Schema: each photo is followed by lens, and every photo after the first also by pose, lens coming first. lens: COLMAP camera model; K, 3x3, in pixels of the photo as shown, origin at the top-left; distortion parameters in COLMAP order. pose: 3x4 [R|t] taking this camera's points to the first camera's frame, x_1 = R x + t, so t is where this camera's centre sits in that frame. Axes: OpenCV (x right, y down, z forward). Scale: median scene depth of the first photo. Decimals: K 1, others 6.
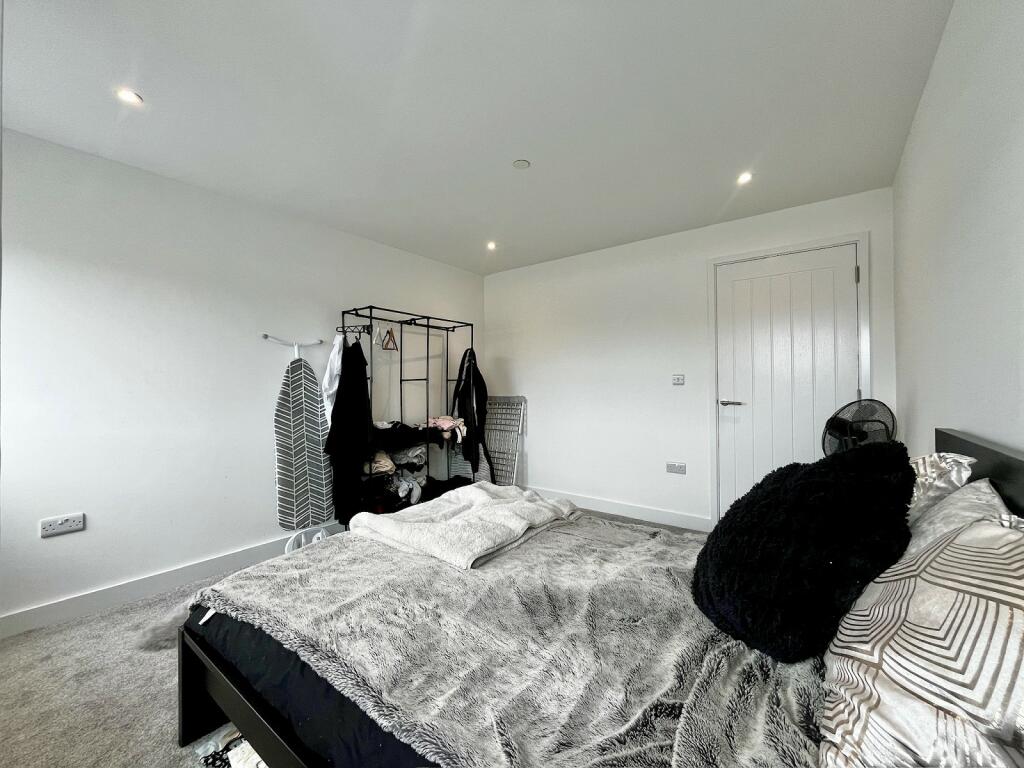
lens RADIAL K [[413.0, 0, 508.6], [0, 413.0, 380.2], [0, 0, 1]] dist [-0.001303, -0.000098]
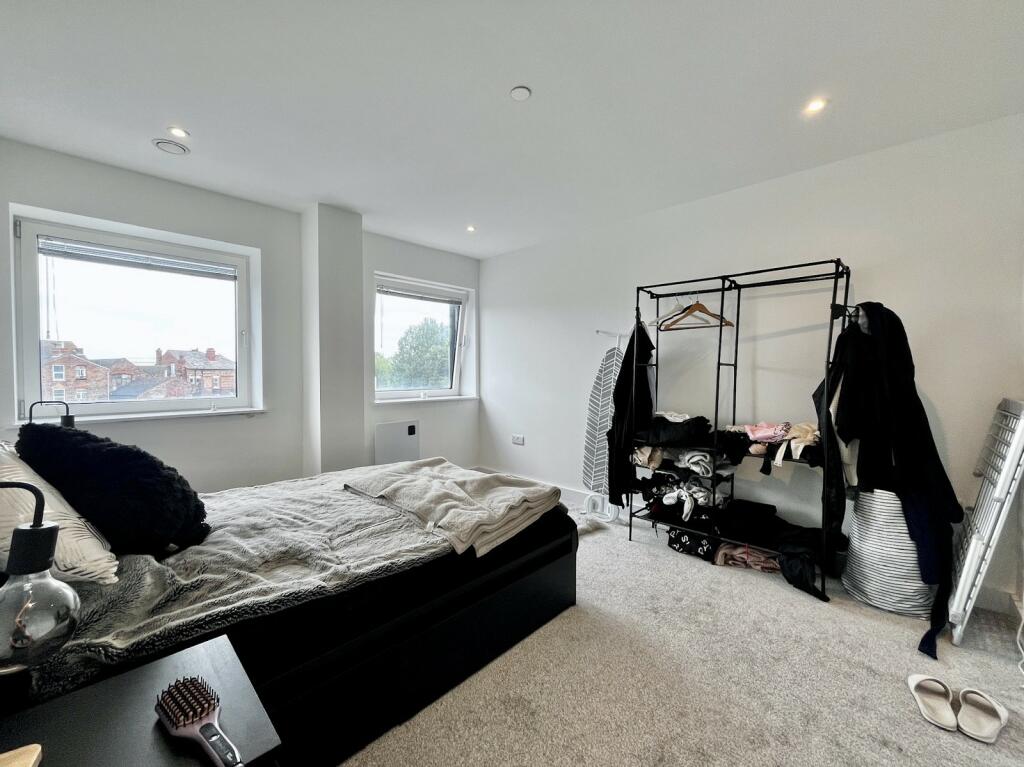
lens RADIAL K [[413.0, 0, 508.6], [0, 413.0, 379.7], [0, 0, 1]] dist [-0.001303, -0.000098]
pose [[-0.120570, 0.025734, -0.992371, 0.647100], [0.013783, 0.999611, 0.024247, 0.003541], [0.992609, -0.010755, -0.120877, 0.831250]]
